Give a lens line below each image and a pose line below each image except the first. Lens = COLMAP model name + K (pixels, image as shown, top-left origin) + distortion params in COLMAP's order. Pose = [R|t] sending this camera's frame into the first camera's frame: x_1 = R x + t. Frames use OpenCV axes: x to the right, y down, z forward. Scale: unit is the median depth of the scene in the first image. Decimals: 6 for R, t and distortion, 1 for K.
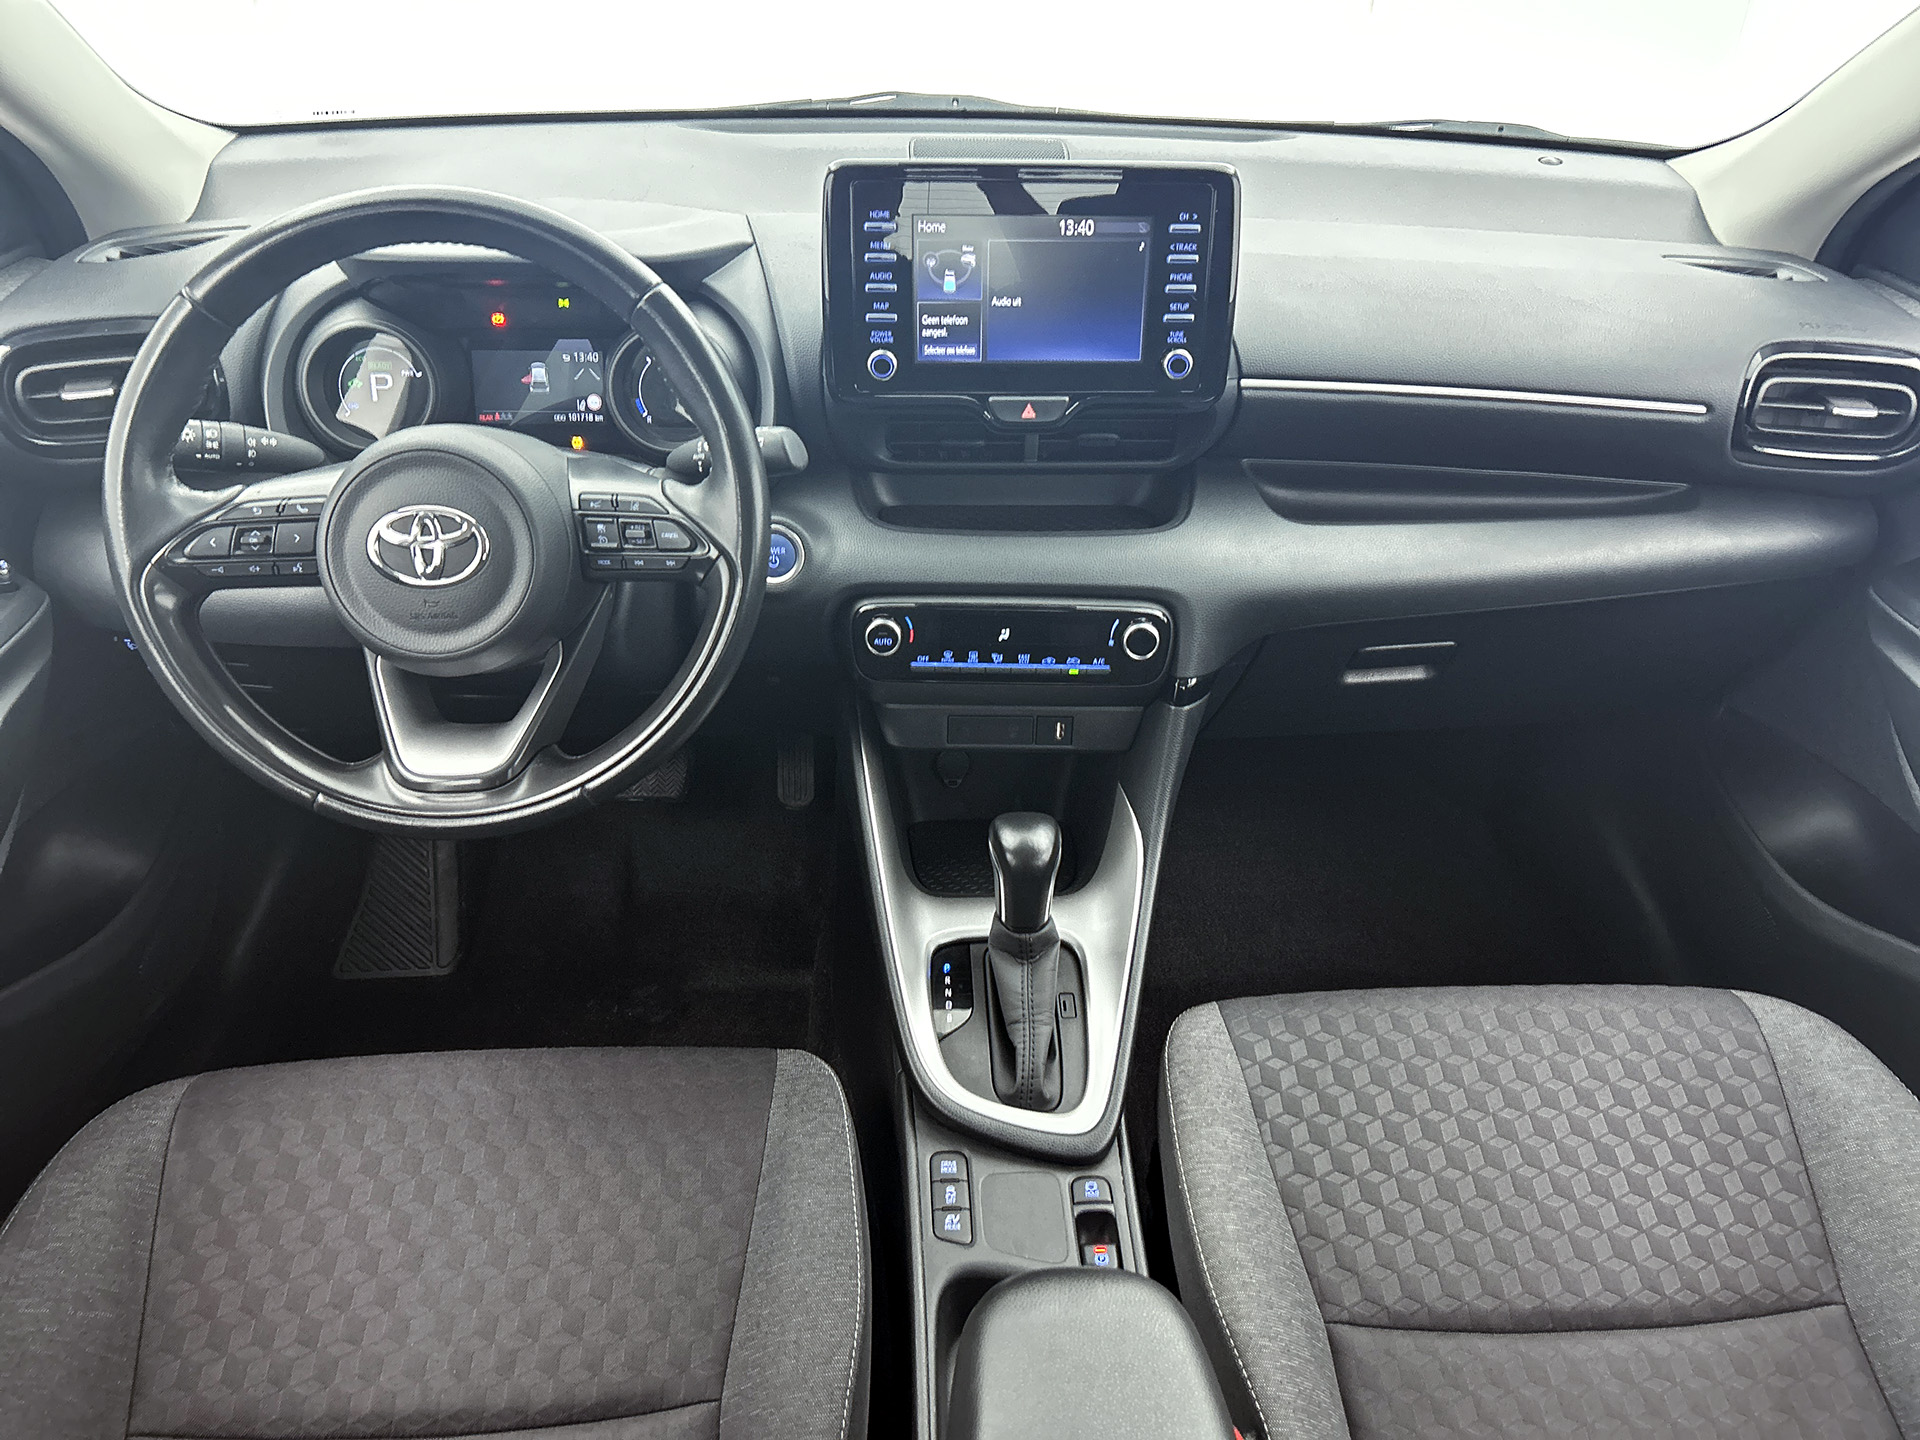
lens RADIAL K [[1505.3, 0, 967.7], [0, 1505.3, 743.8], [0, 0, 1]] dist [0.044123, -0.045719]
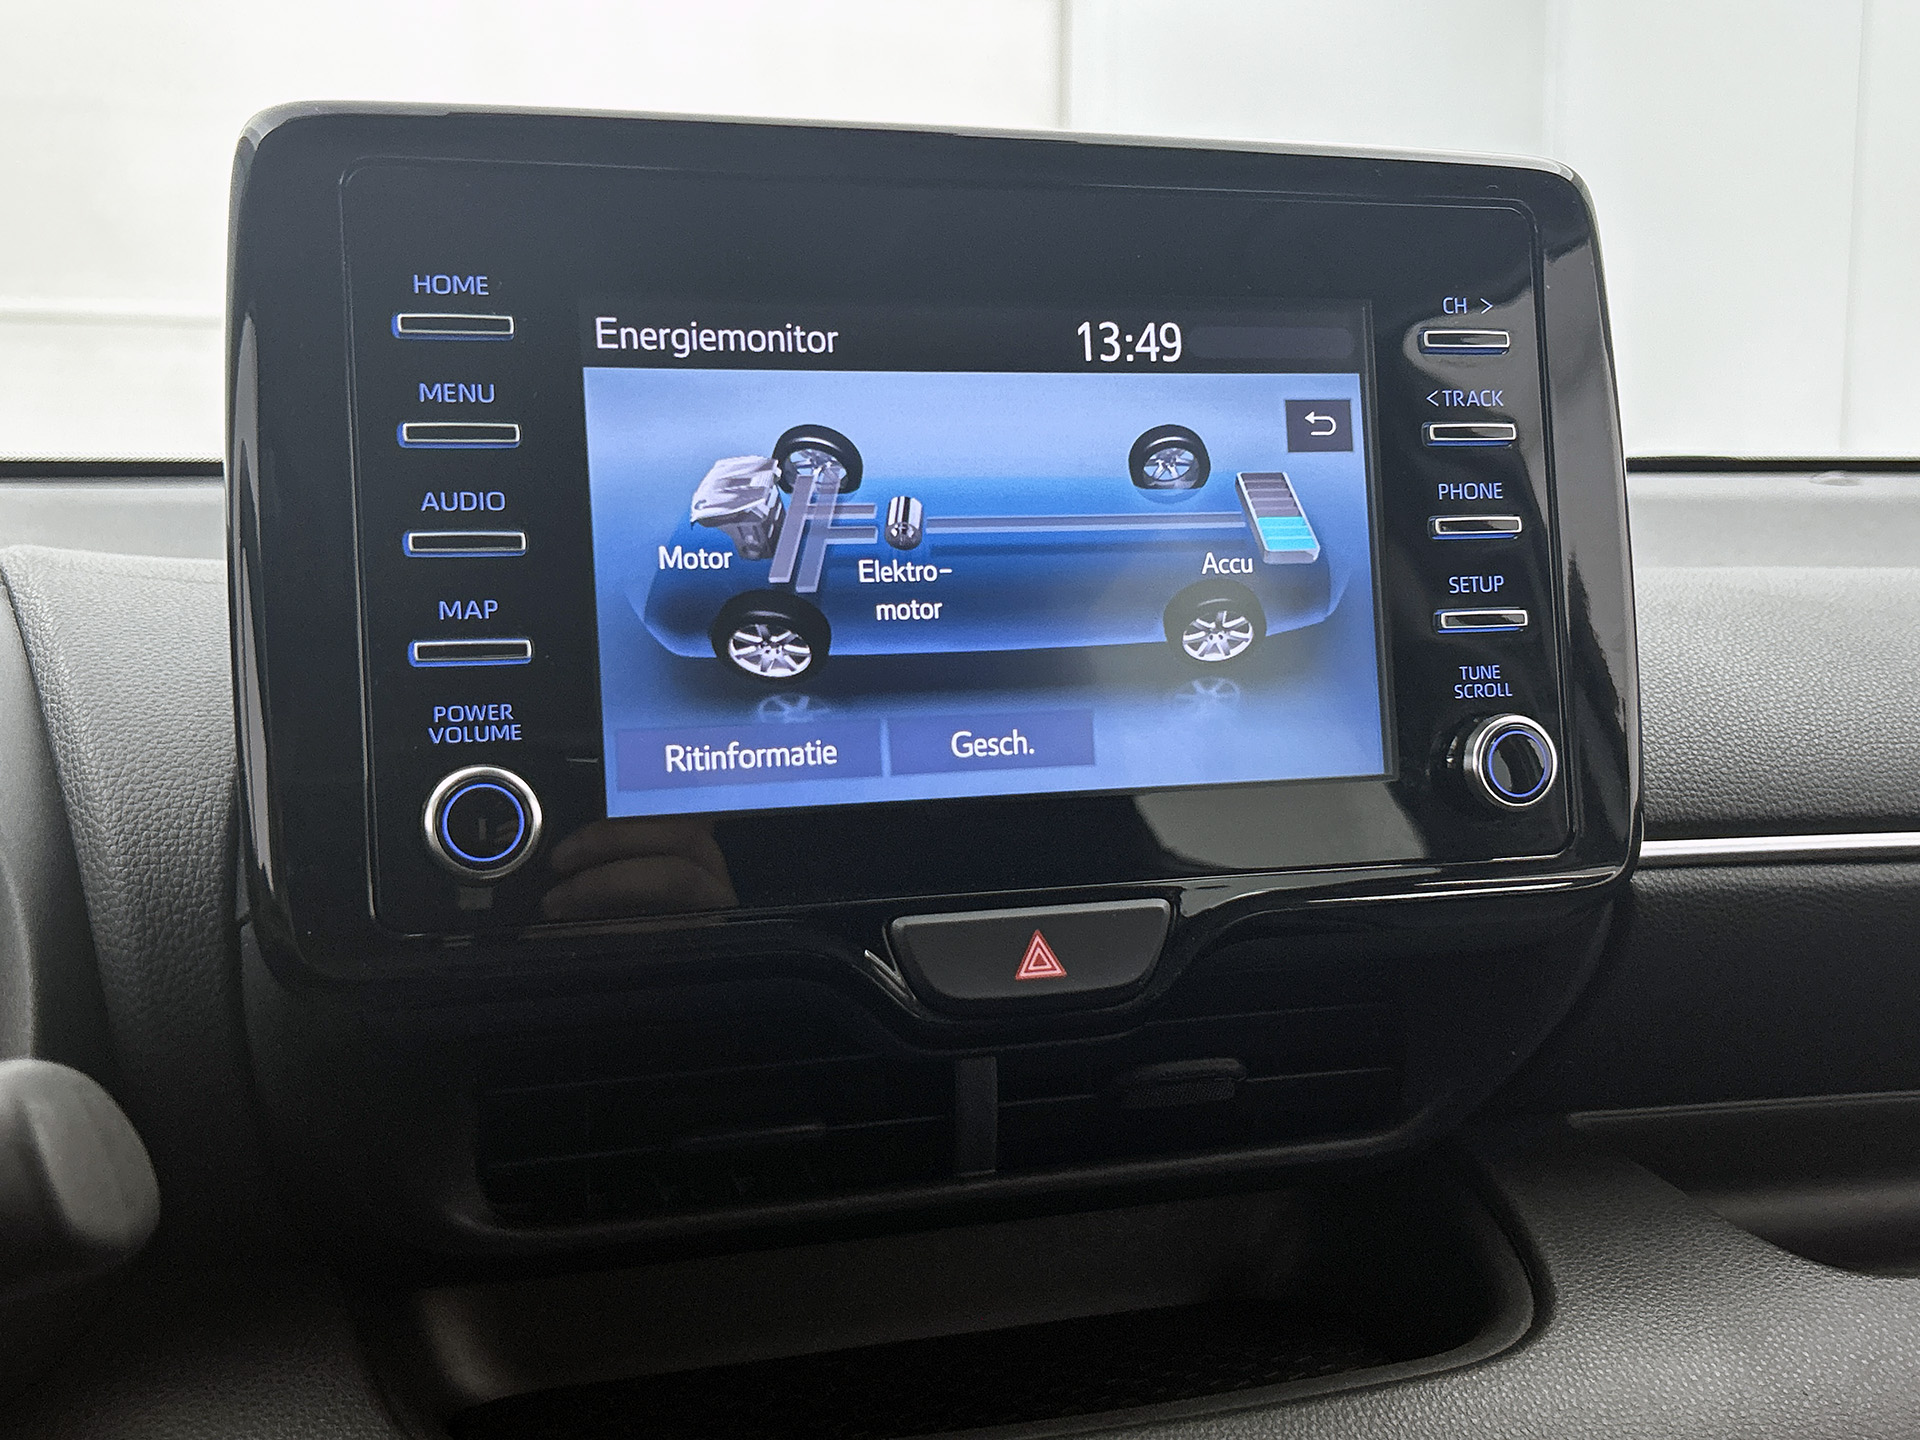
lens RADIAL K [[2059.0, 0, 964.8], [0, 2059.0, 723.0], [0, 0, 1]] dist [0.117878, 0.000000]
pose [[0.967691, -0.052798, 0.246549, -0.062527], [0.156741, 0.891901, -0.424200, -0.103474], [-0.197500, 0.449139, 0.871360, 0.665767]]
